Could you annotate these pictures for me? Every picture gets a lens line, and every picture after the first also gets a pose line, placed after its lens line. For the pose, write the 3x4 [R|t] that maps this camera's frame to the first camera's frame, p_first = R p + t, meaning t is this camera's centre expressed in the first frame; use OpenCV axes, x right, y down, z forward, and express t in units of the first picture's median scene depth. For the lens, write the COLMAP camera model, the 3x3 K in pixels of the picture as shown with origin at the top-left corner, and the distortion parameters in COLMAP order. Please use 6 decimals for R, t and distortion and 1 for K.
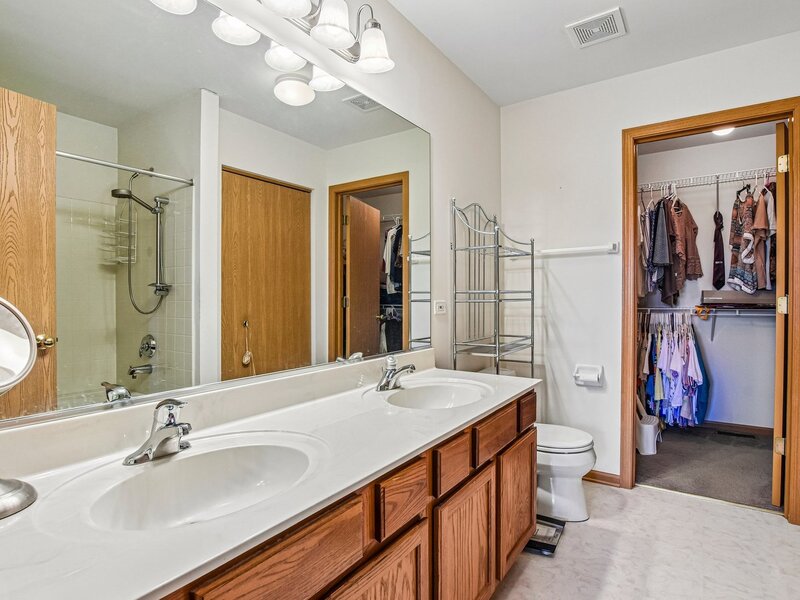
lens RADIAL K [[438.0, 0, 398.5], [0, 438.0, 299.6], [0, 0, 1]] dist [-0.000216, 0.000062]
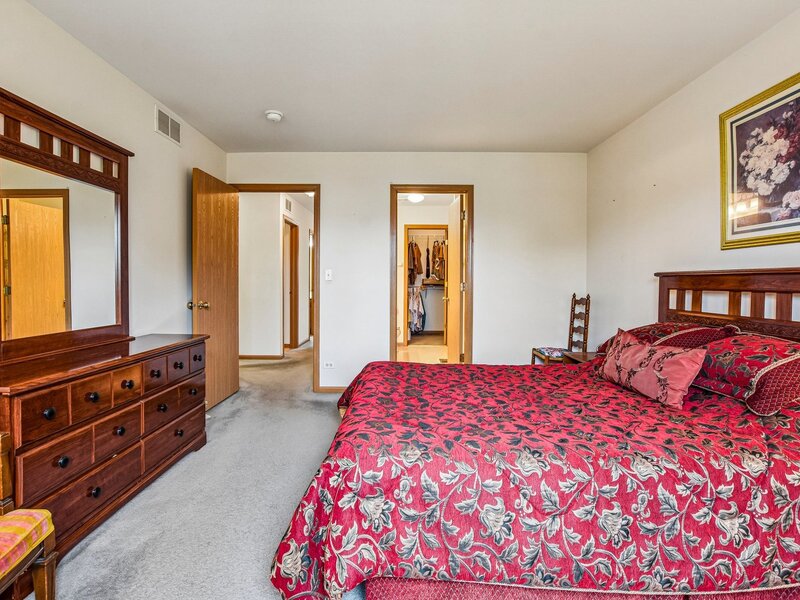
lens RADIAL K [[416.6, 0, 401.9], [0, 416.6, 304.0], [0, 0, 1]] dist [-0.002025, -0.000396]
pose [[0.814500, -0.027297, 0.579520, -0.837863], [-0.003272, 0.998661, 0.051637, 0.000718], [-0.580154, -0.043955, 0.813320, -0.934111]]
